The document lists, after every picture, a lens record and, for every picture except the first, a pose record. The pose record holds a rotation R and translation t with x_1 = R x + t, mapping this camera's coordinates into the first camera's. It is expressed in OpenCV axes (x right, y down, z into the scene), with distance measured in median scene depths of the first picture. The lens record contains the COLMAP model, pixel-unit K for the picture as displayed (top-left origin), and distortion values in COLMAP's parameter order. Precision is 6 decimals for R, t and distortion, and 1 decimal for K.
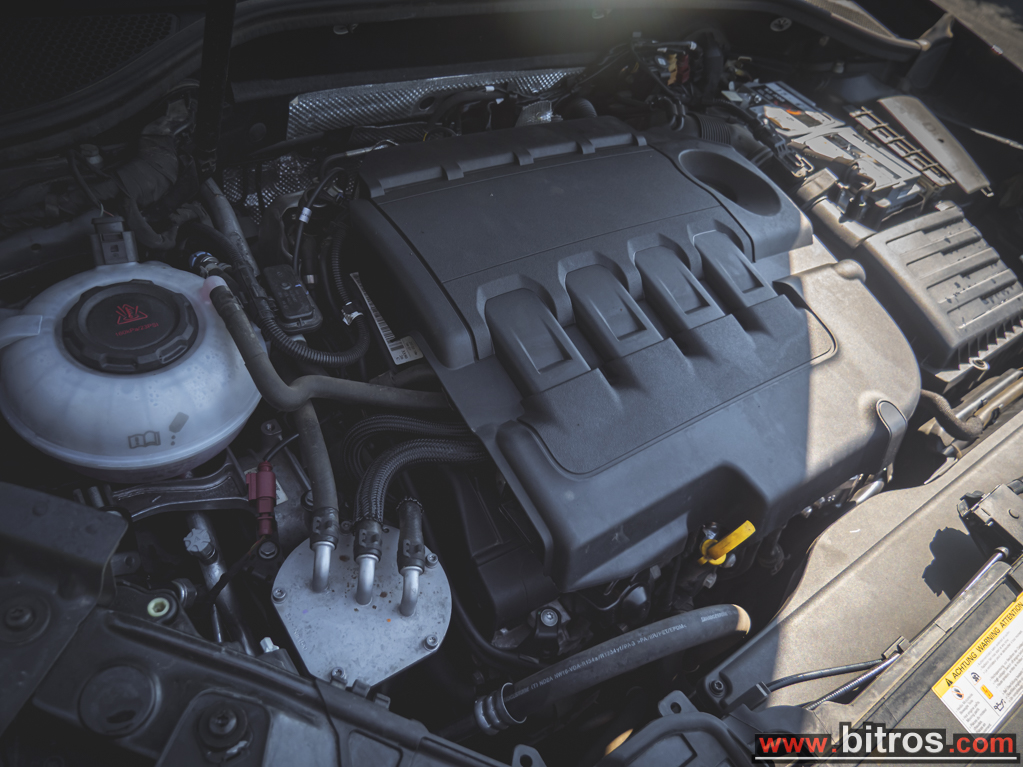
lens RADIAL K [[740.9, 0, 511.5], [0, 740.9, 383.5], [0, 0, 1]] dist [-0.046595, 0.011324]
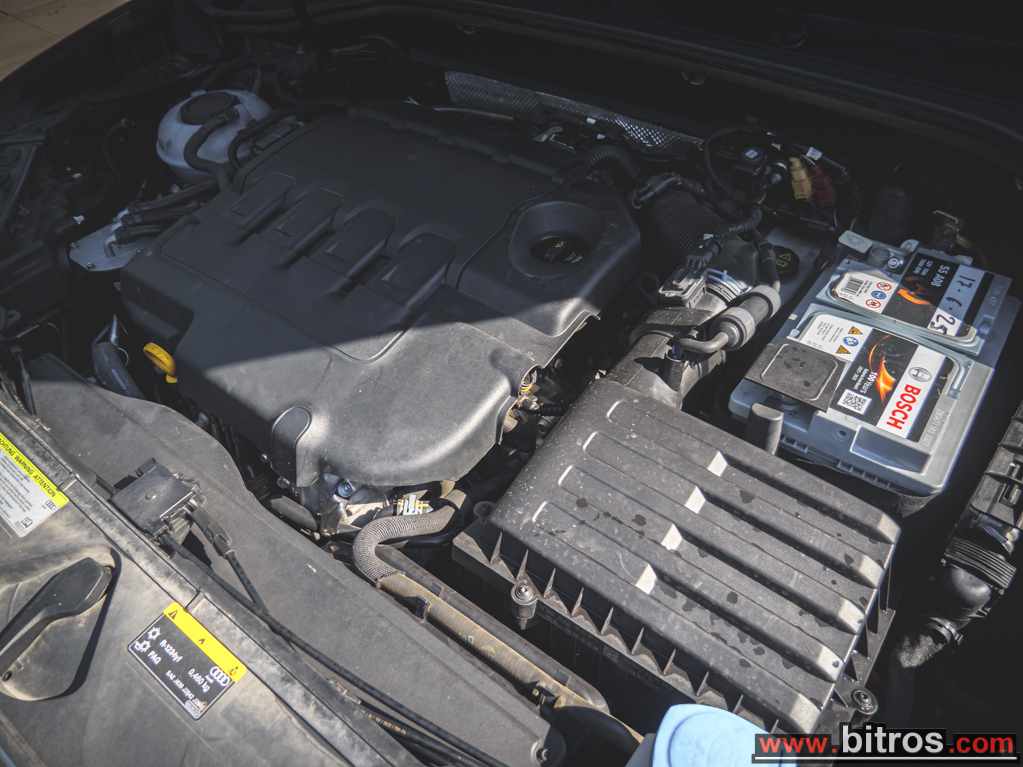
lens RADIAL K [[740.9, 0, 511.5], [0, 740.9, 383.5], [0, 0, 1]] dist [-0.046595, 0.011324]
pose [[0.262352, 0.489866, -0.831386, 1.069247], [-0.617681, 0.747182, 0.245336, -0.314999], [0.741378, 0.449167, 0.498606, 0.561900]]
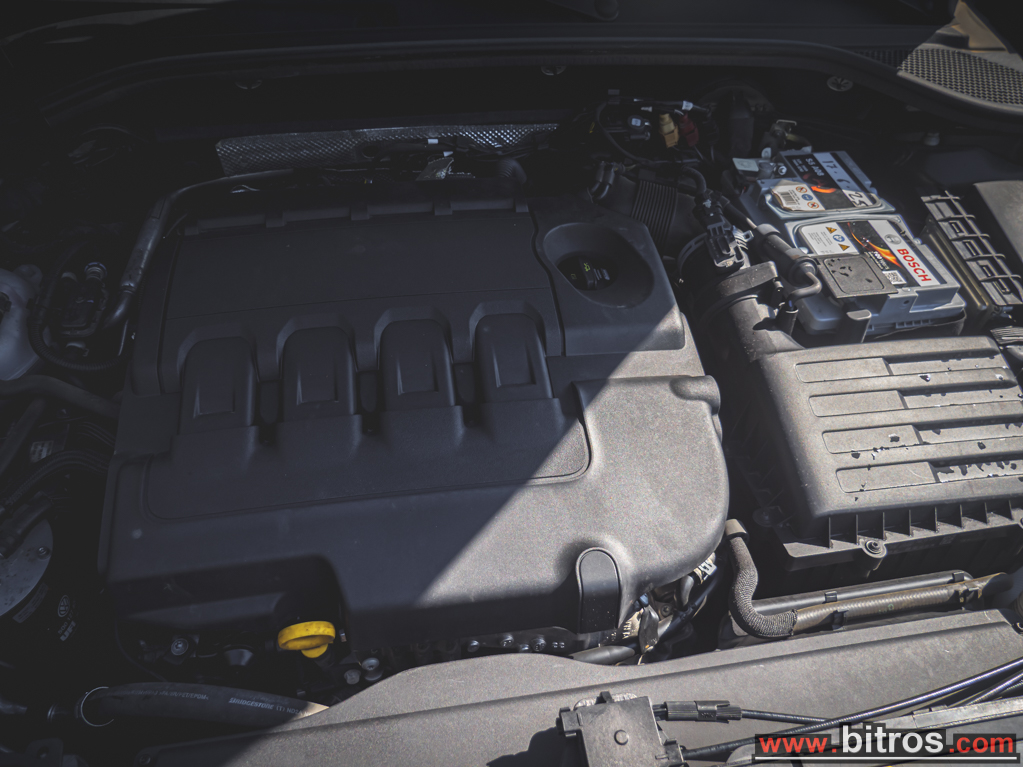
lens RADIAL K [[740.9, 0, 511.5], [0, 740.9, 383.5], [0, 0, 1]] dist [-0.046595, 0.011324]
pose [[0.880482, 0.203219, -0.428315, 0.587410], [-0.217621, 0.975907, 0.015669, -0.118393], [0.421180, 0.079415, 0.903494, 0.159353]]
